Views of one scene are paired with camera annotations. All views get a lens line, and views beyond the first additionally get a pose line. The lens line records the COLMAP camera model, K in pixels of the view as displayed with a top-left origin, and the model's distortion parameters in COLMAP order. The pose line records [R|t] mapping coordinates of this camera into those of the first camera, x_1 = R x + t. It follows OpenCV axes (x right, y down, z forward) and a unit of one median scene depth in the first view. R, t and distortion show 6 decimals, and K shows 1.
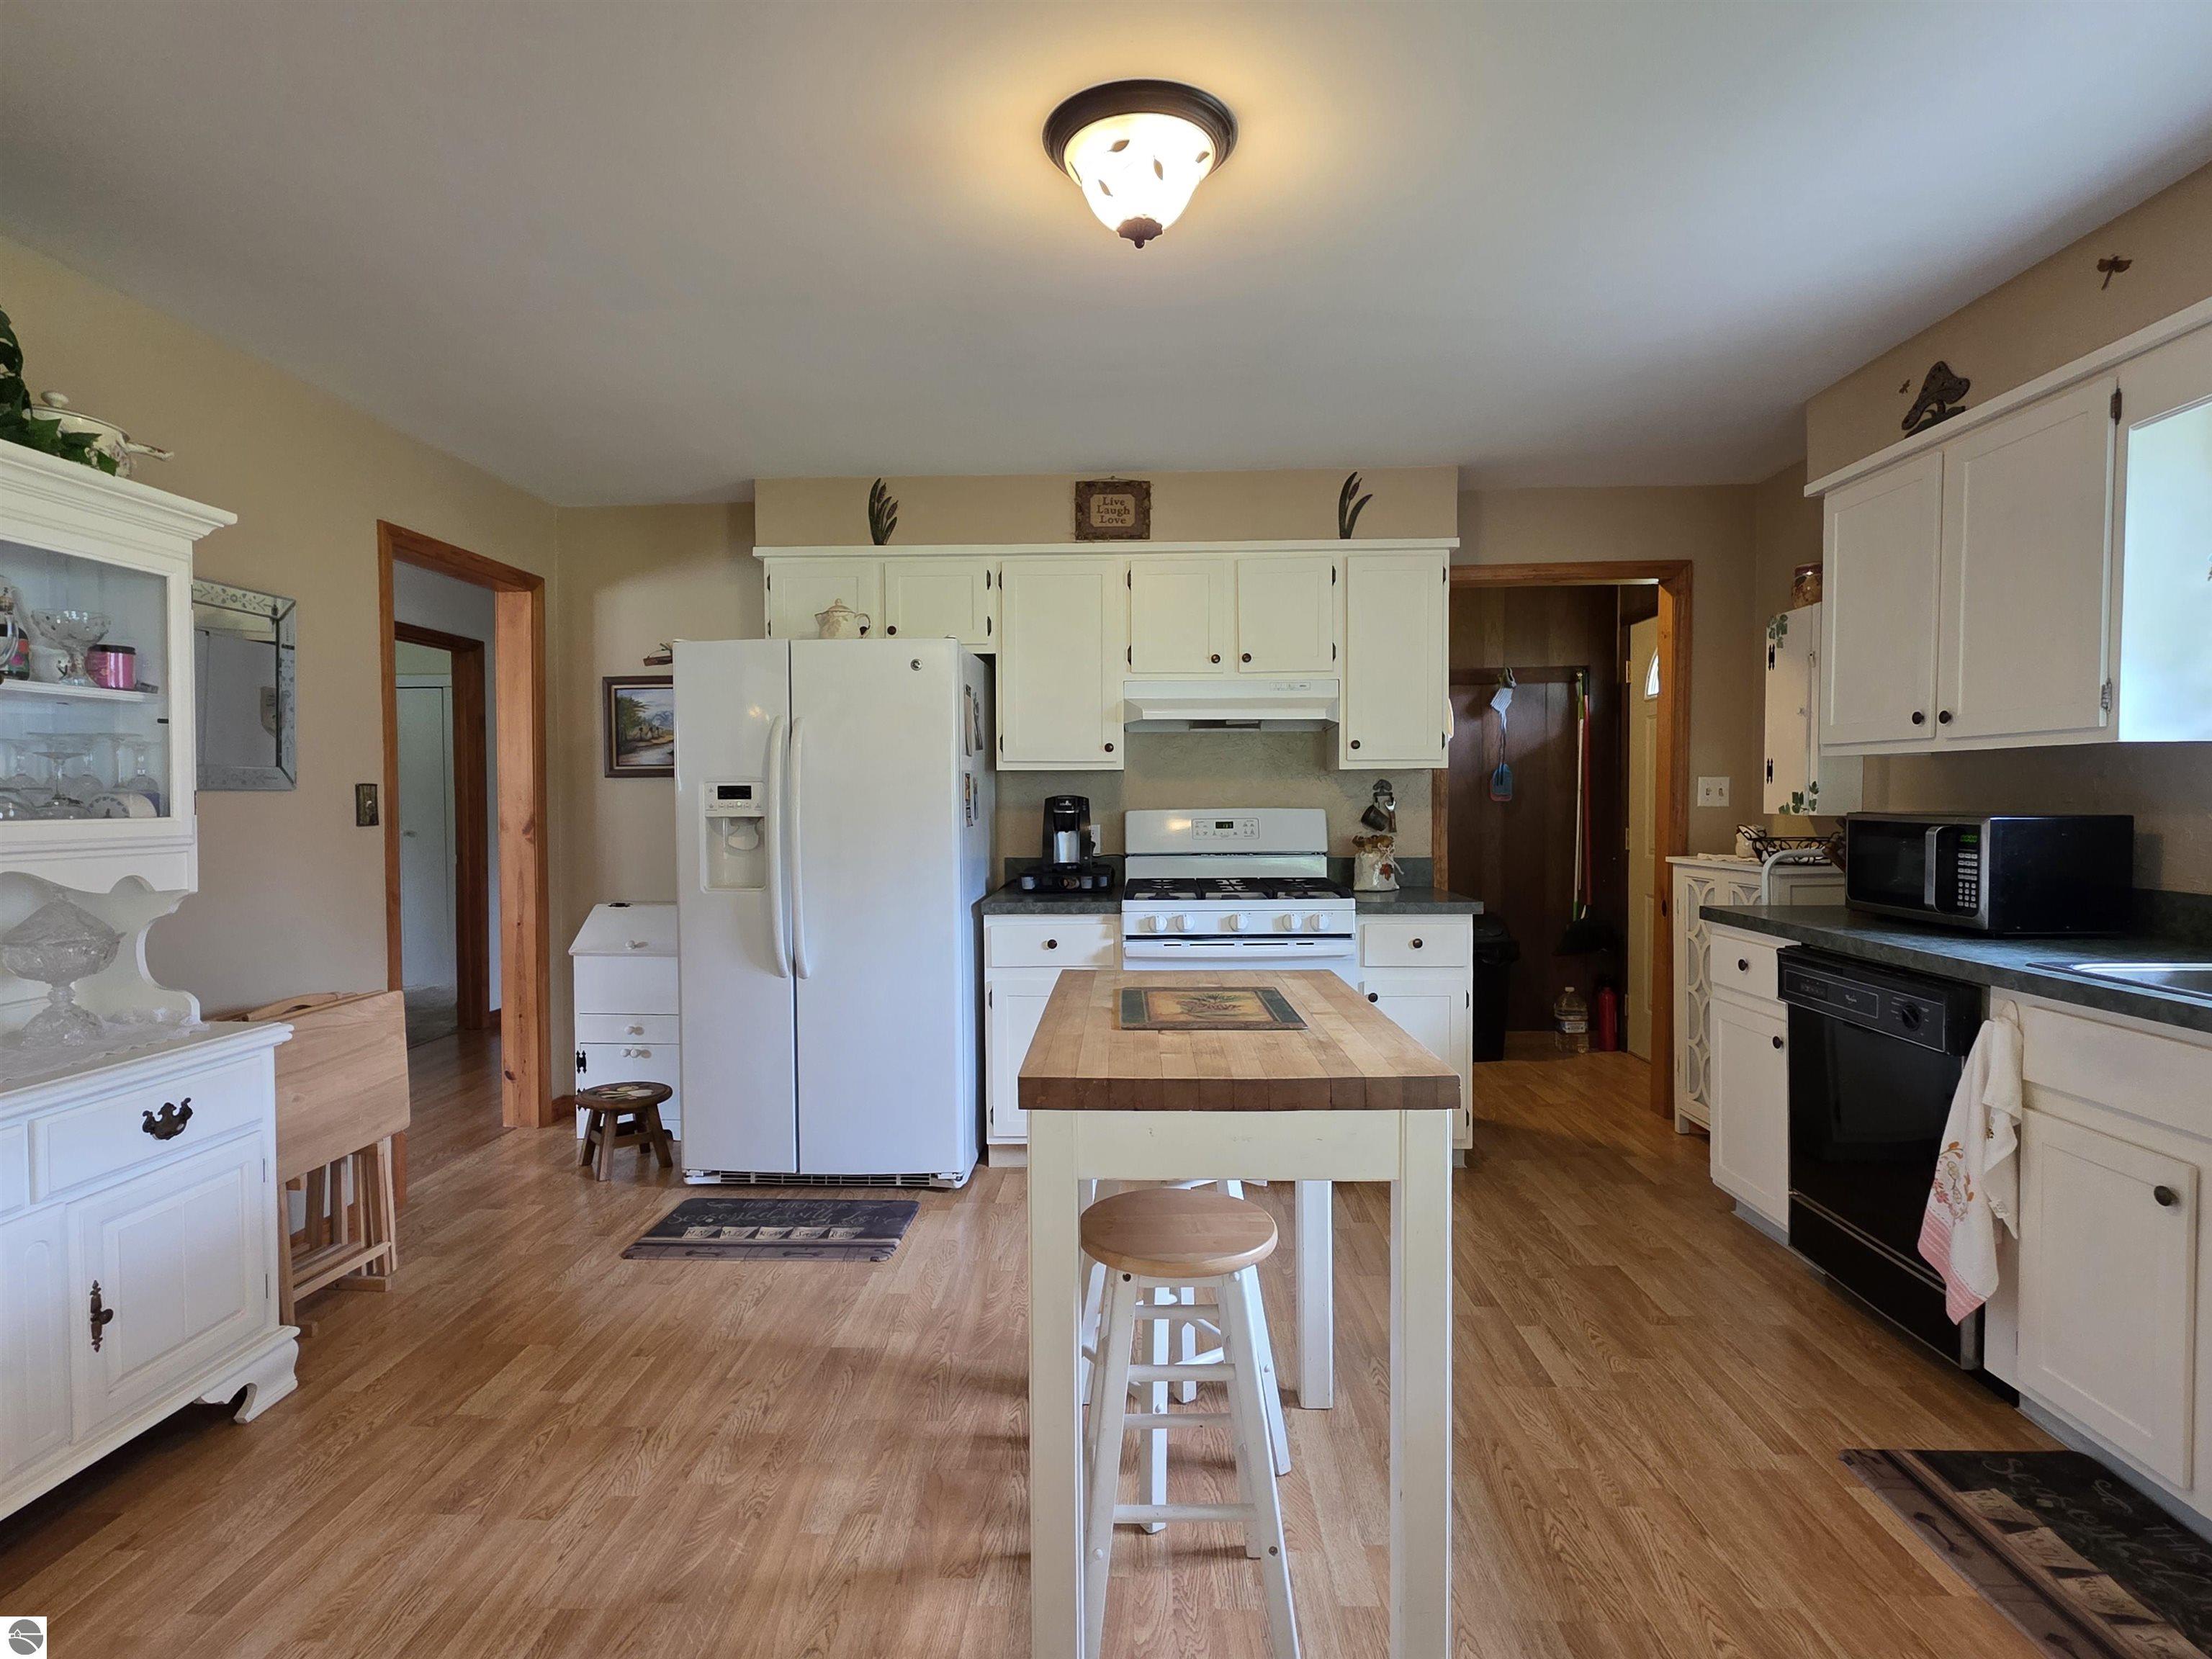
lens RADIAL K [[1105.0, 0, 1103.7], [0, 1105.0, 825.2], [0, 0, 1]] dist [0.000420, 0.001348]
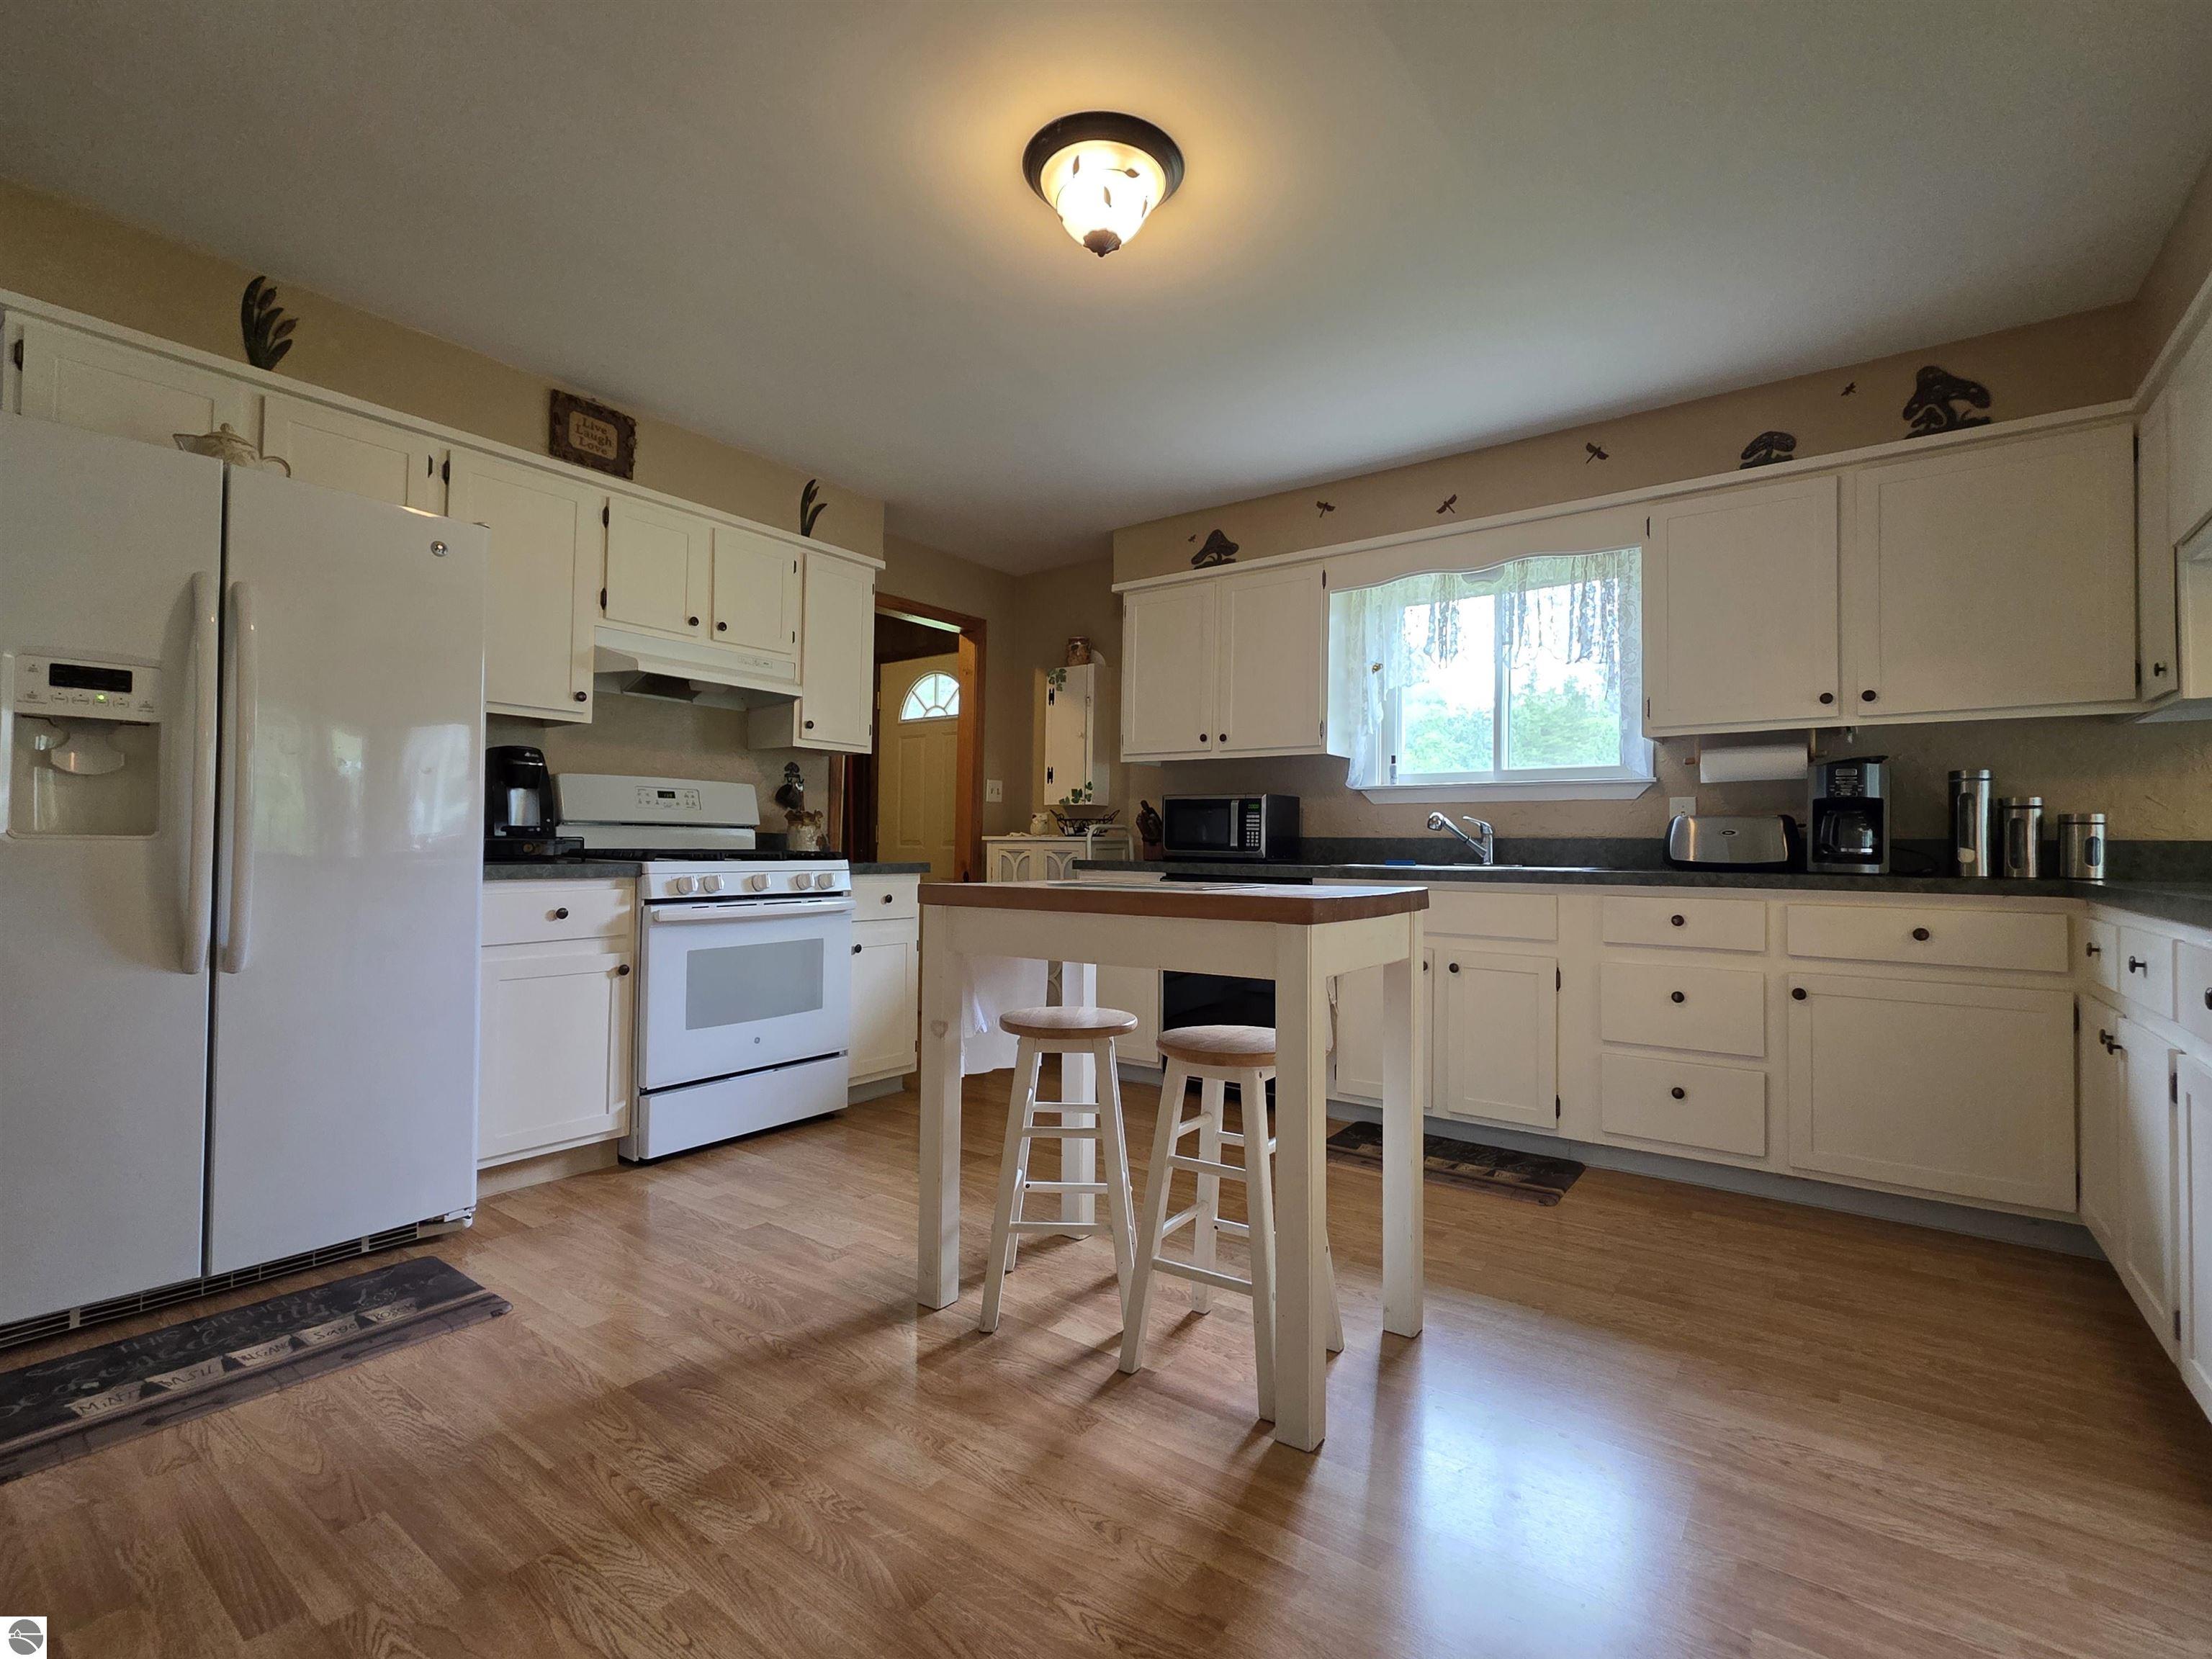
lens RADIAL K [[1004.4, 0, 1103.6], [0, 1004.4, 827.6], [0, 0, 1]] dist [0.003185, -0.000862]
pose [[0.564530, 0.030191, 0.824860, -0.596207], [0.005419, 0.999174, -0.040279, 0.098646], [-0.825395, 0.027209, 0.563900, 0.282568]]
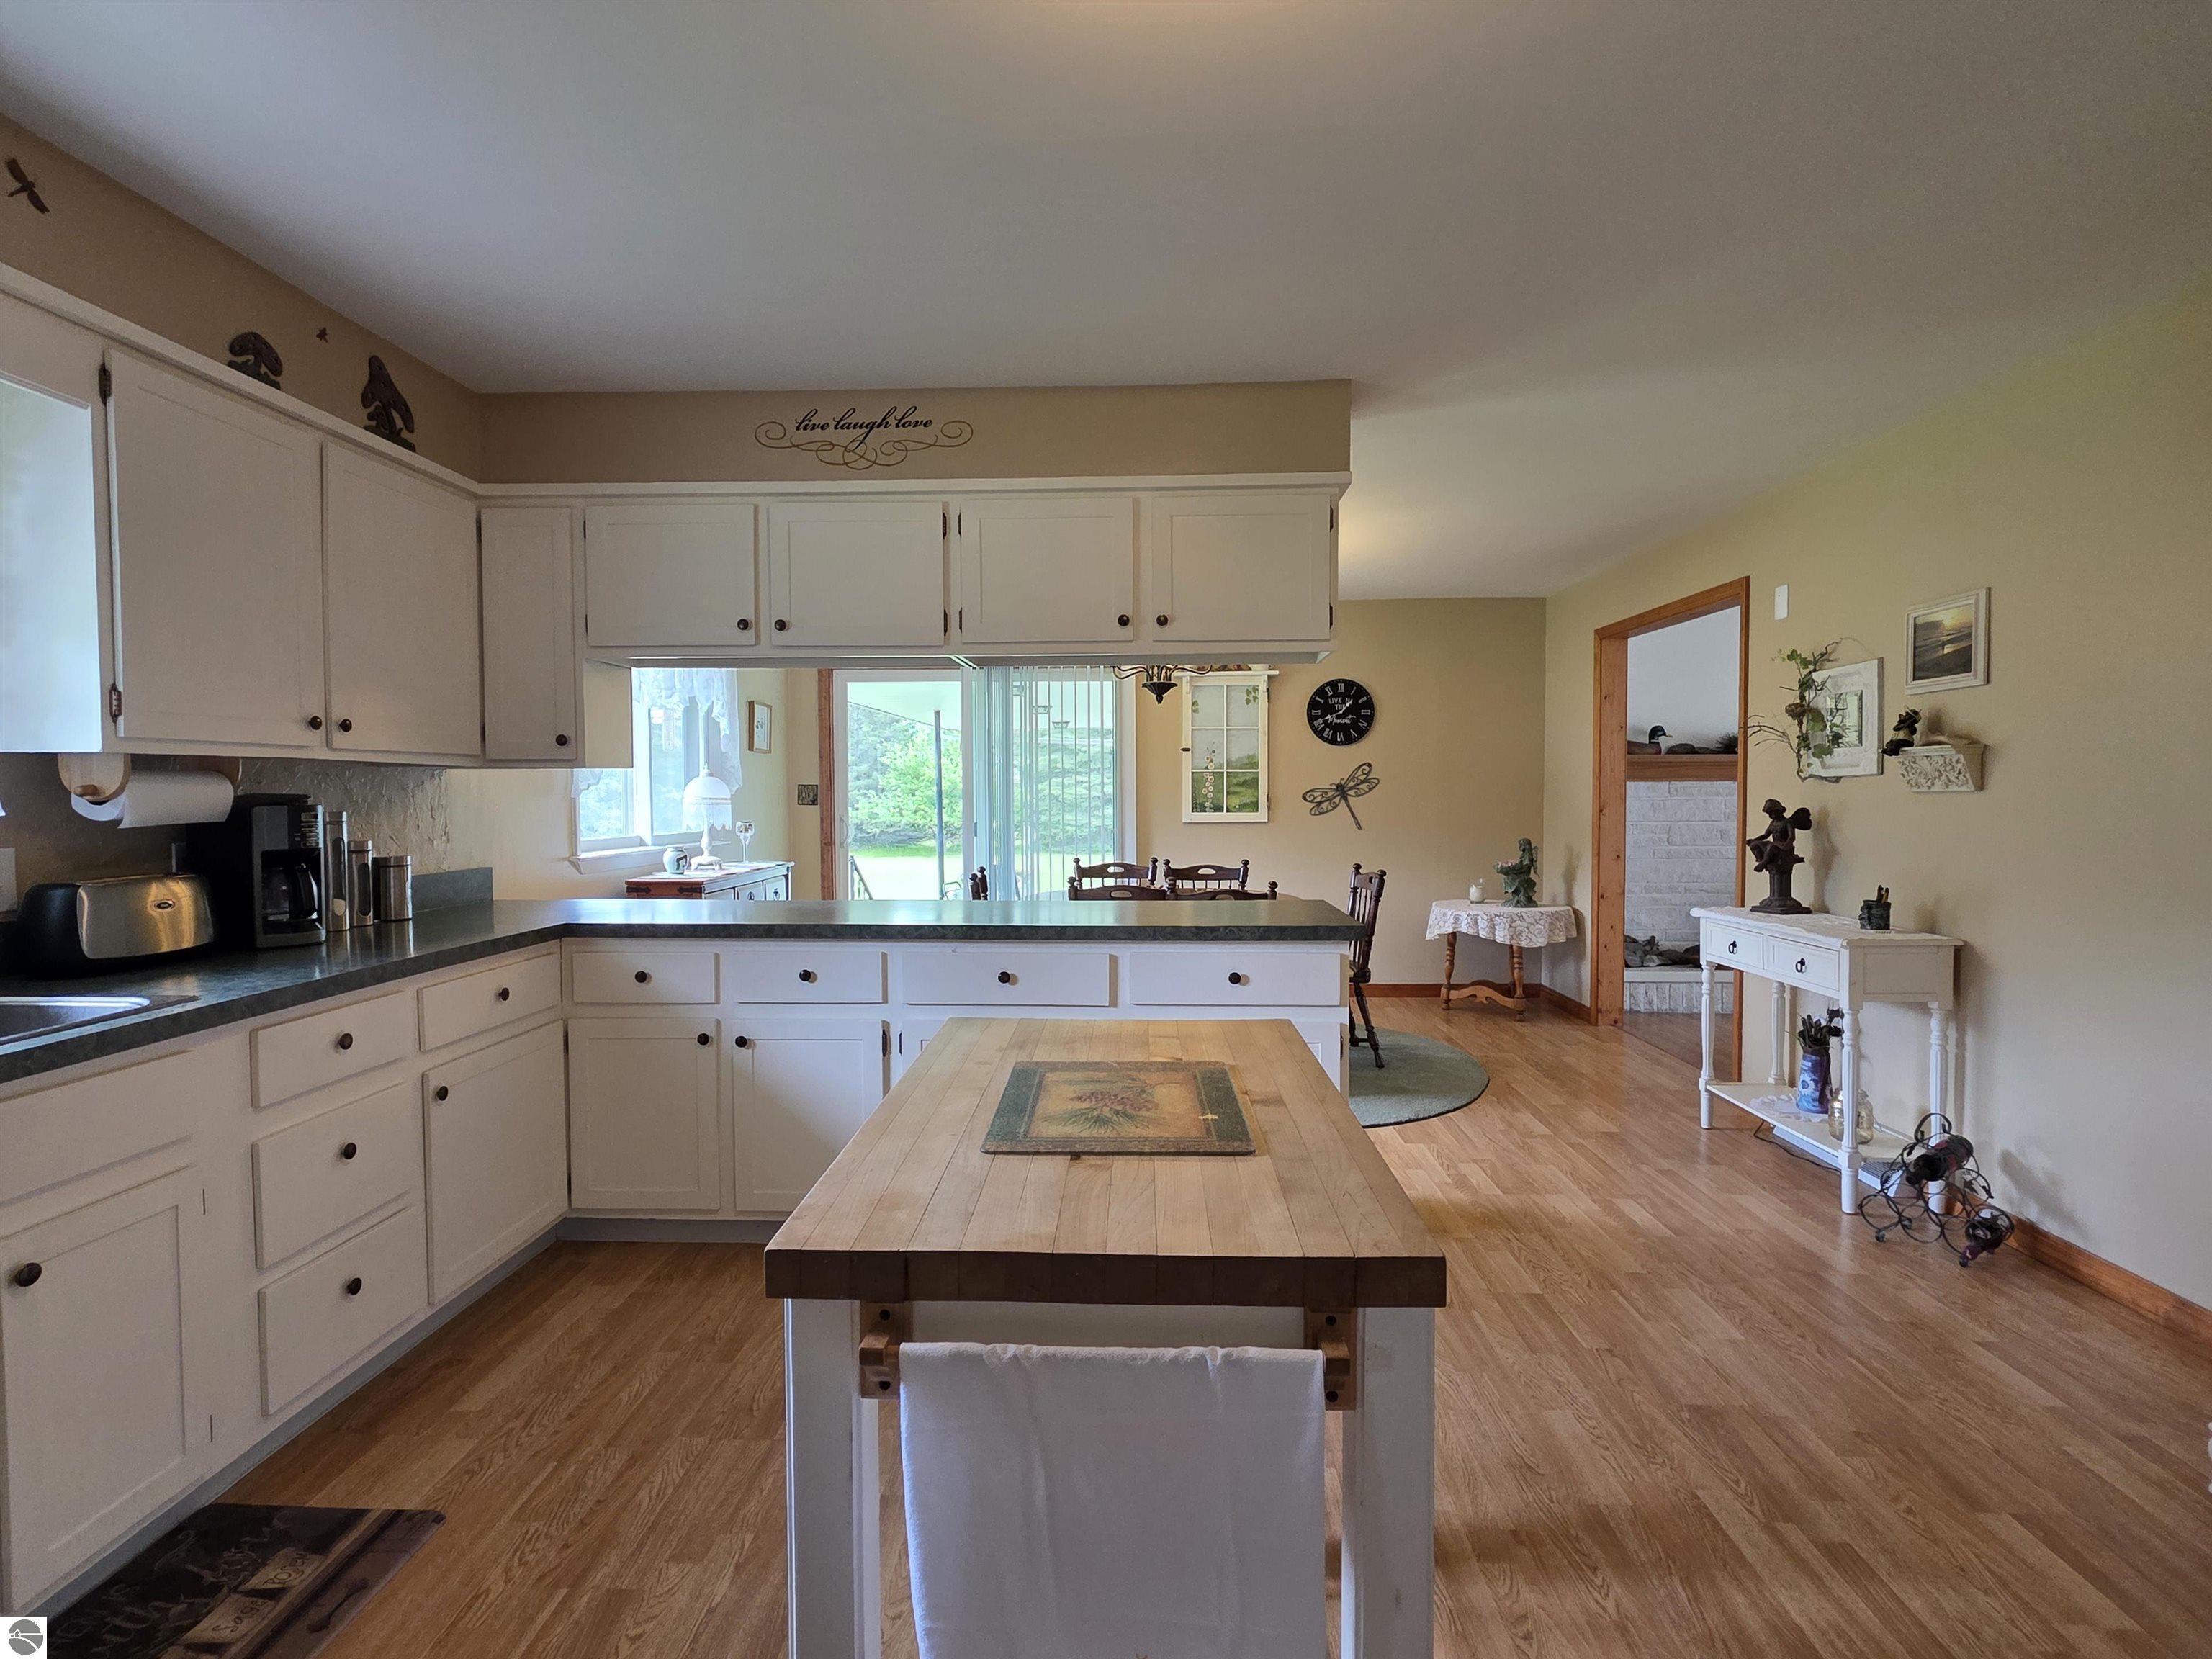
lens RADIAL K [[1105.0, 0, 1085.7], [0, 1105.0, 829.4], [0, 0, 1]] dist [0.000420, 0.001348]
pose [[-0.999872, 0.011850, 0.010732, 0.072802], [0.012459, 0.998205, 0.058577, -0.036178], [-0.010018, 0.058703, -0.998225, 1.165828]]
